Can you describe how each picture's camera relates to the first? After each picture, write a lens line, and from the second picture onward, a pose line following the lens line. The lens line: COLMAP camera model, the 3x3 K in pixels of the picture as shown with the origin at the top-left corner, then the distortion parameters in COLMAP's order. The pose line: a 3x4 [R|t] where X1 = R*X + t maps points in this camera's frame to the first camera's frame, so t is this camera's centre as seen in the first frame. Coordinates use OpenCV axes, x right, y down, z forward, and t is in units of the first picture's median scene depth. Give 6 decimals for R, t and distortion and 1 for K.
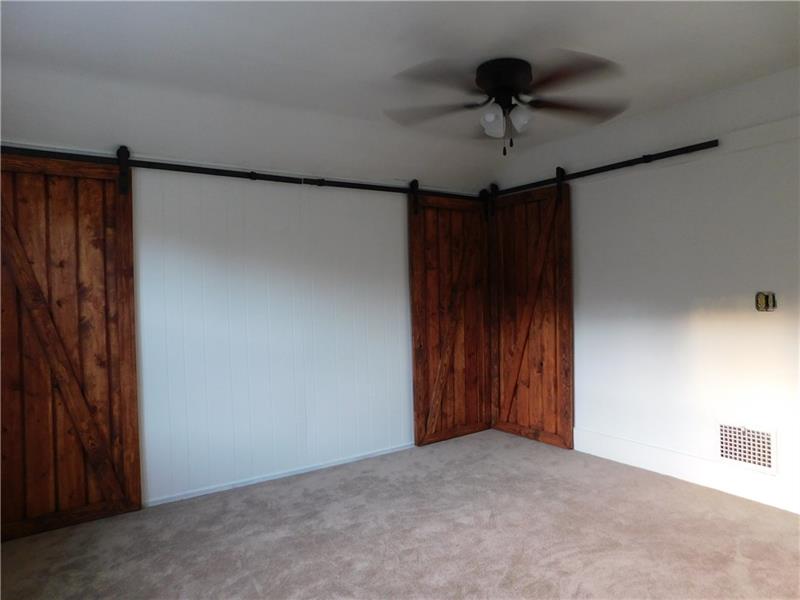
lens RADIAL K [[537.0, 0, 402.9], [0, 537.0, 295.9], [0, 0, 1]] dist [-0.051727, 0.050238]
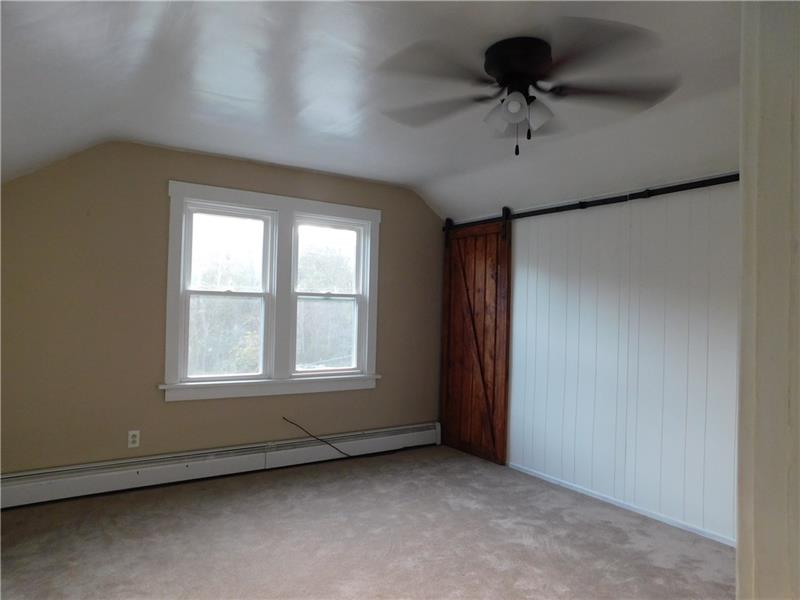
lens RADIAL K [[537.0, 0, 402.5], [0, 537.0, 297.4], [0, 0, 1]] dist [-0.051727, 0.050238]
pose [[-0.008215, 0.002264, -0.999964, 0.891613], [-0.031781, 0.999492, 0.002524, -0.032748], [0.999461, 0.031801, -0.008139, 0.725395]]
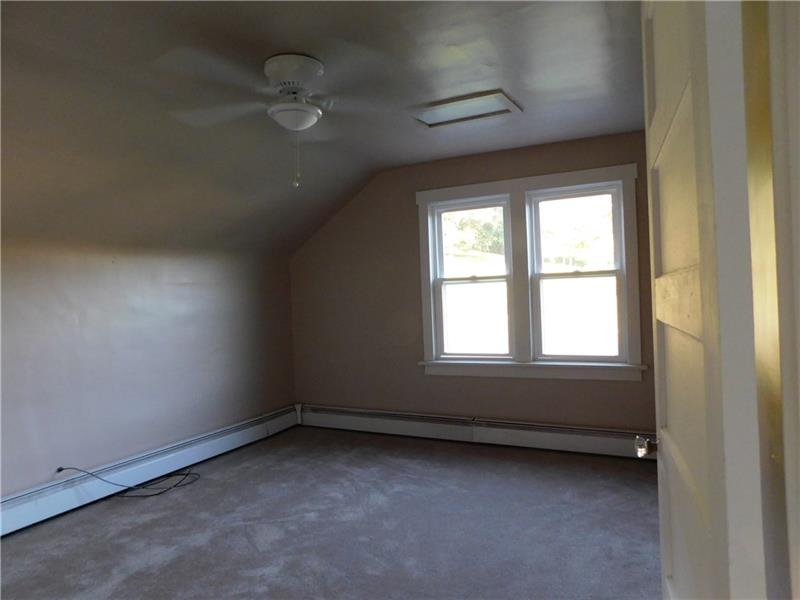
lens RADIAL K [[537.0, 0, 392.6], [0, 537.0, 295.0], [0, 0, 1]] dist [-0.051727, 0.050238]
pose [[-0.886664, 0.062373, -0.458188, 0.447728], [0.056561, 0.998050, 0.026410, -0.034466], [0.458942, -0.002499, -0.888463, 1.468253]]
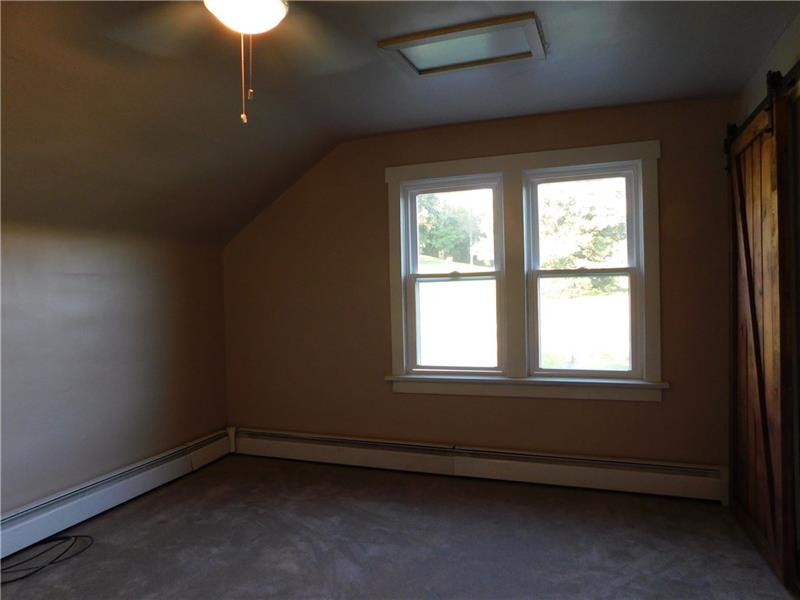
lens RADIAL K [[537.0, 0, 397.8], [0, 537.0, 295.9], [0, 0, 1]] dist [-0.051727, 0.050238]
pose [[-0.815433, 0.049763, -0.576709, 0.380523], [0.037587, 0.998747, 0.033034, -0.026872], [0.577631, 0.005260, -0.816281, 1.182714]]
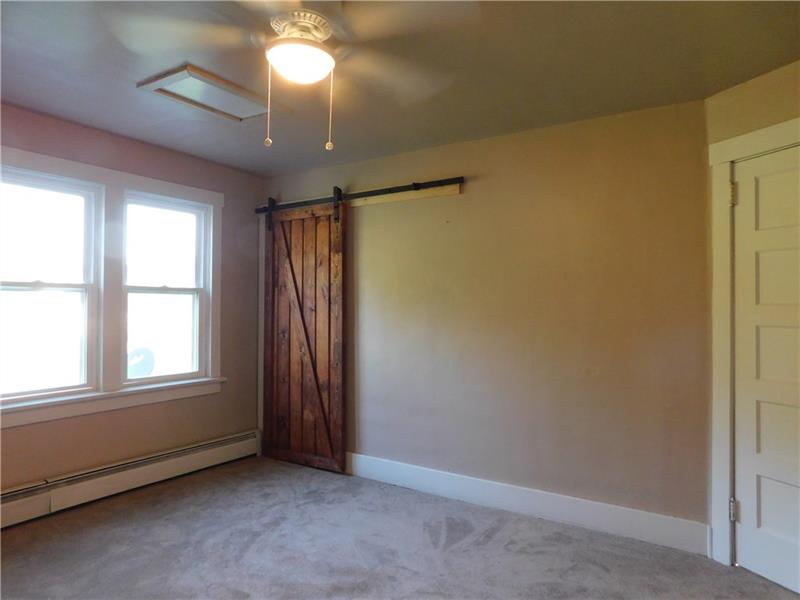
lens RADIAL K [[537.0, 0, 409.0], [0, 537.0, 299.7], [0, 0, 1]] dist [-0.051727, 0.050238]
pose [[0.386596, 0.018921, -0.922055, 0.807235], [-0.027238, 0.999588, 0.009091, -0.028930], [0.921847, 0.021601, 0.386952, 0.558529]]
